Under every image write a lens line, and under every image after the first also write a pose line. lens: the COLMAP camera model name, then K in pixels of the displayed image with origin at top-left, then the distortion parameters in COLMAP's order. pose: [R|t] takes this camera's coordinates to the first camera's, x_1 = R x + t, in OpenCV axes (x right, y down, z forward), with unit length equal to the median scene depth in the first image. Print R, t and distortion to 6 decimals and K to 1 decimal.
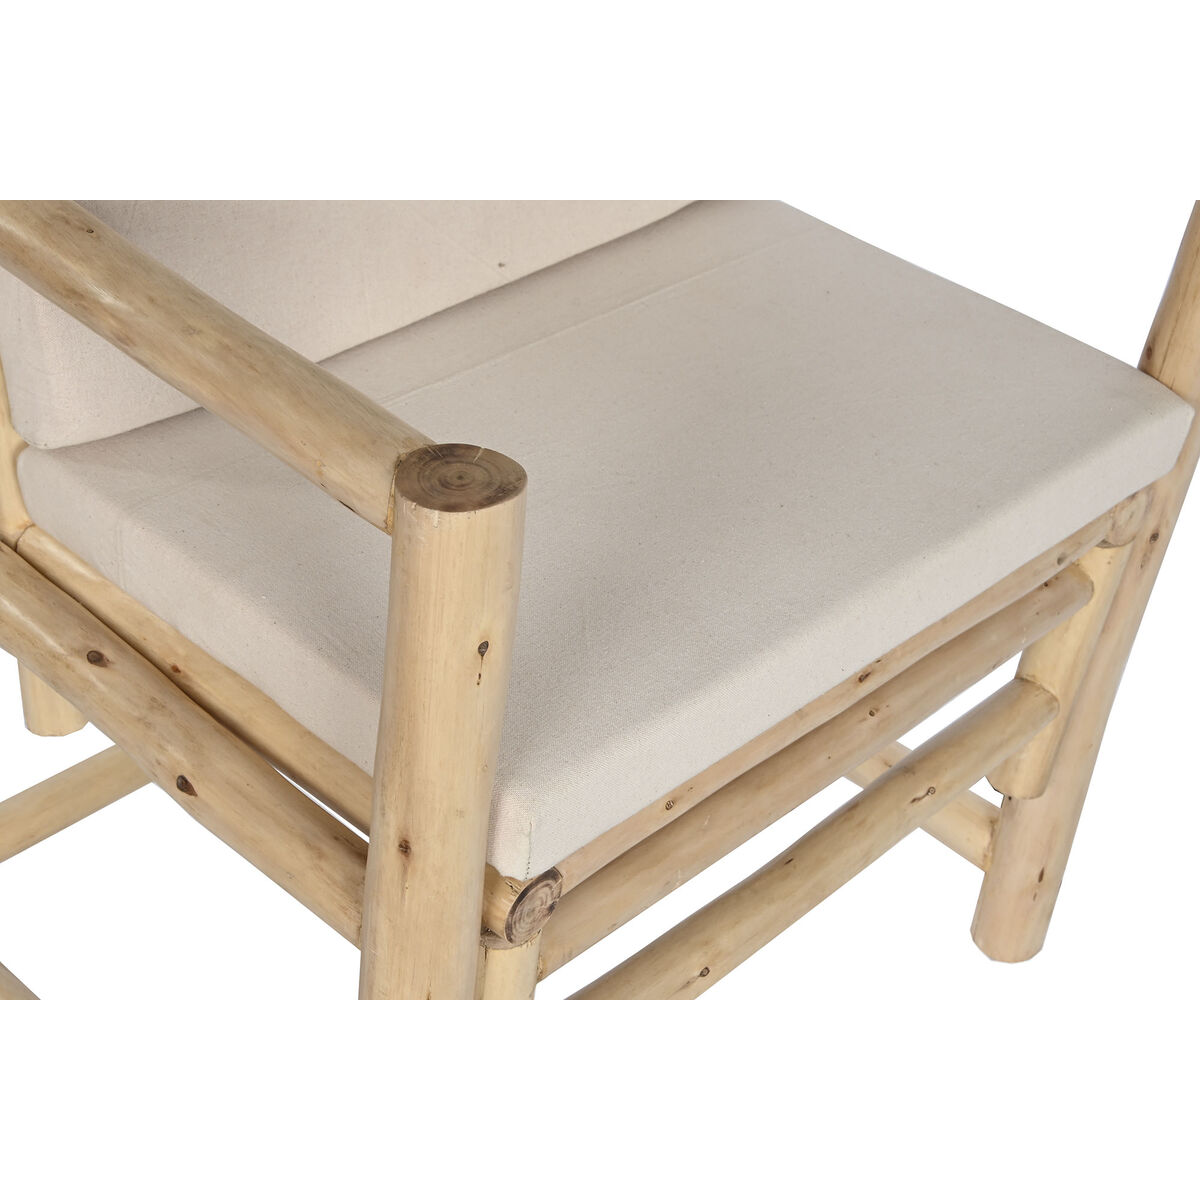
lens RADIAL K [[2447.3, 0, 600.0], [0, 2447.3, 600.0], [0, 0, 1]] dist [0.015020, 0.060771]
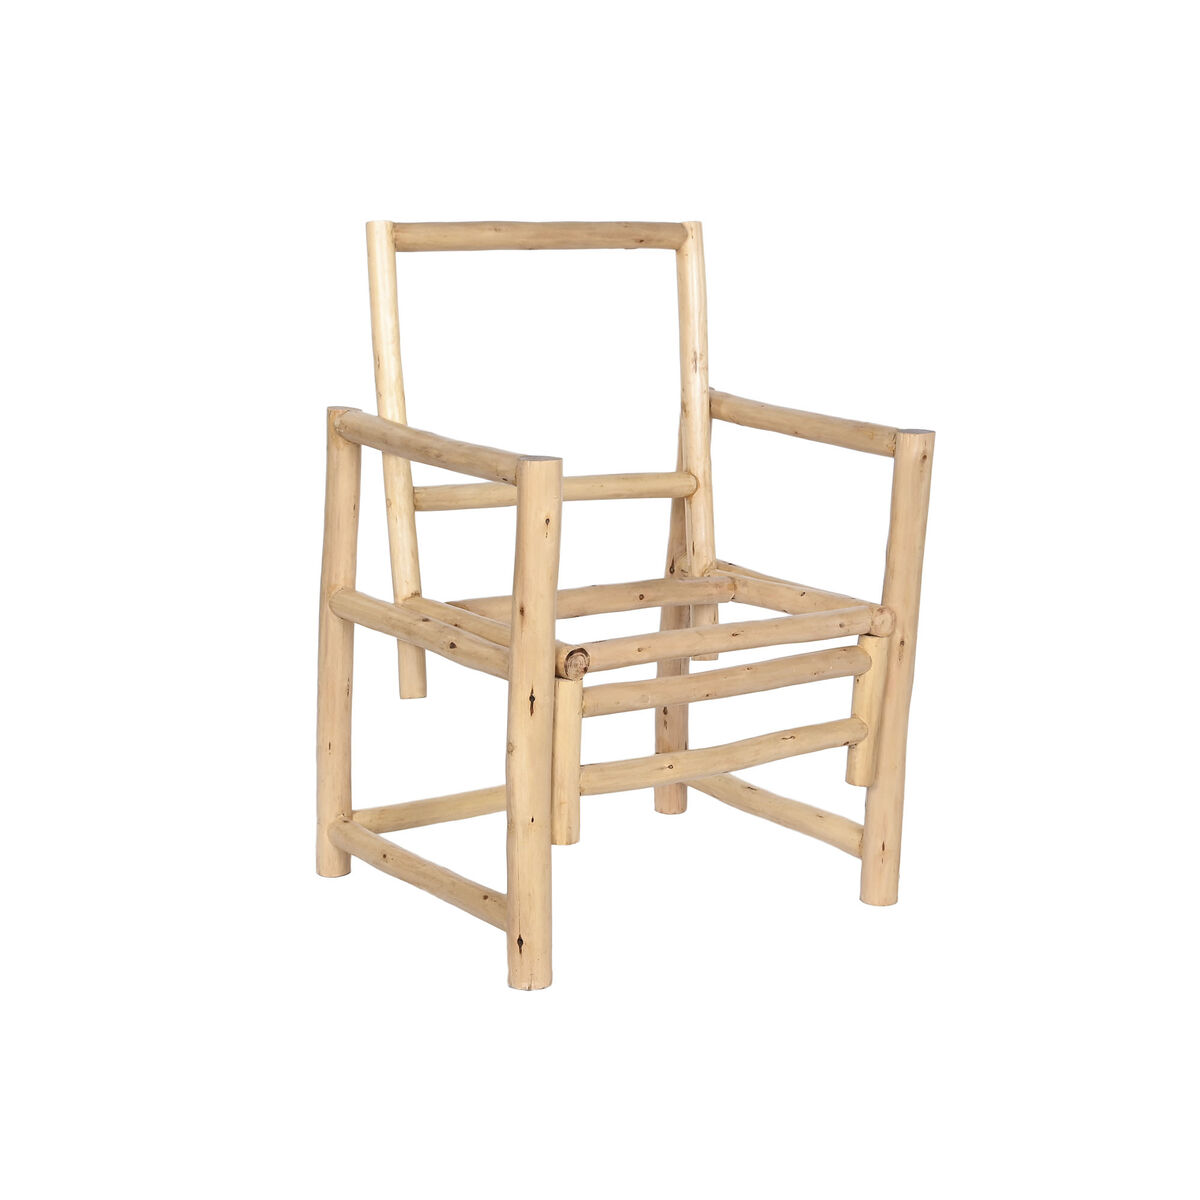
lens RADIAL K [[2212.5, 0, 573.4], [0, 2212.5, 619.9], [0, 0, 1]] dist [0.009234, -0.044746]
pose [[0.979887, -0.026065, -0.197842, 0.431877], [-0.062734, 0.900930, -0.429406, 1.085018], [0.189435, 0.433181, 0.881175, -1.075136]]
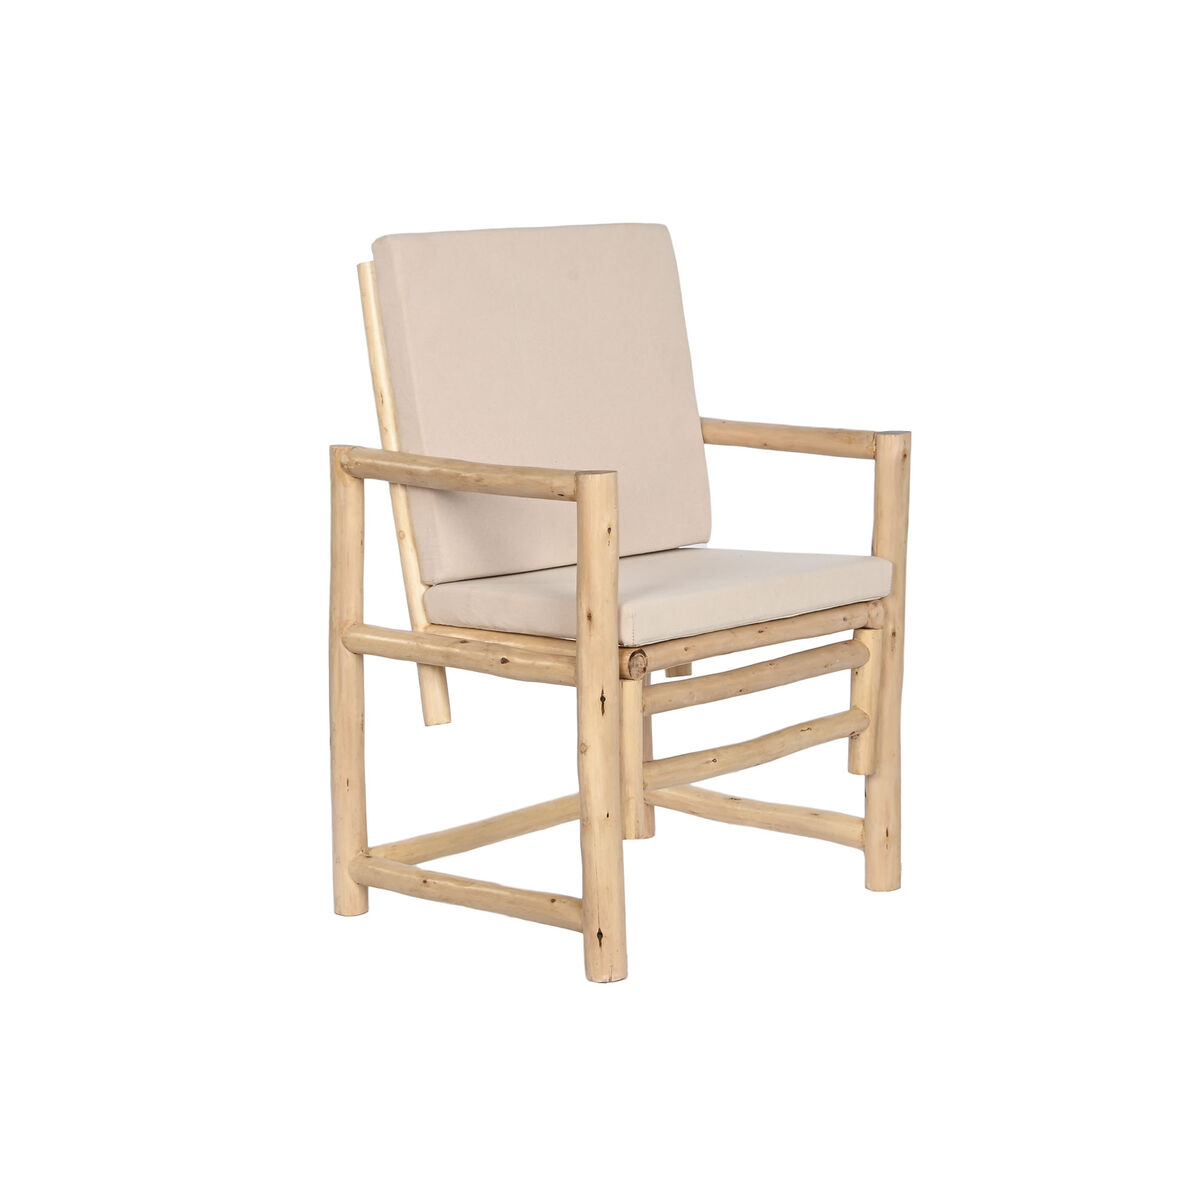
lens RADIAL K [[2864.7, 0, 600.0], [0, 2864.7, 600.0], [0, 0, 1]] dist [-0.033342, 0.006803]
pose [[0.993870, -0.110523, -0.002531, -0.052811], [0.095930, 0.873564, -0.477163, 1.585825], [0.054948, 0.473995, 0.878811, -1.849013]]
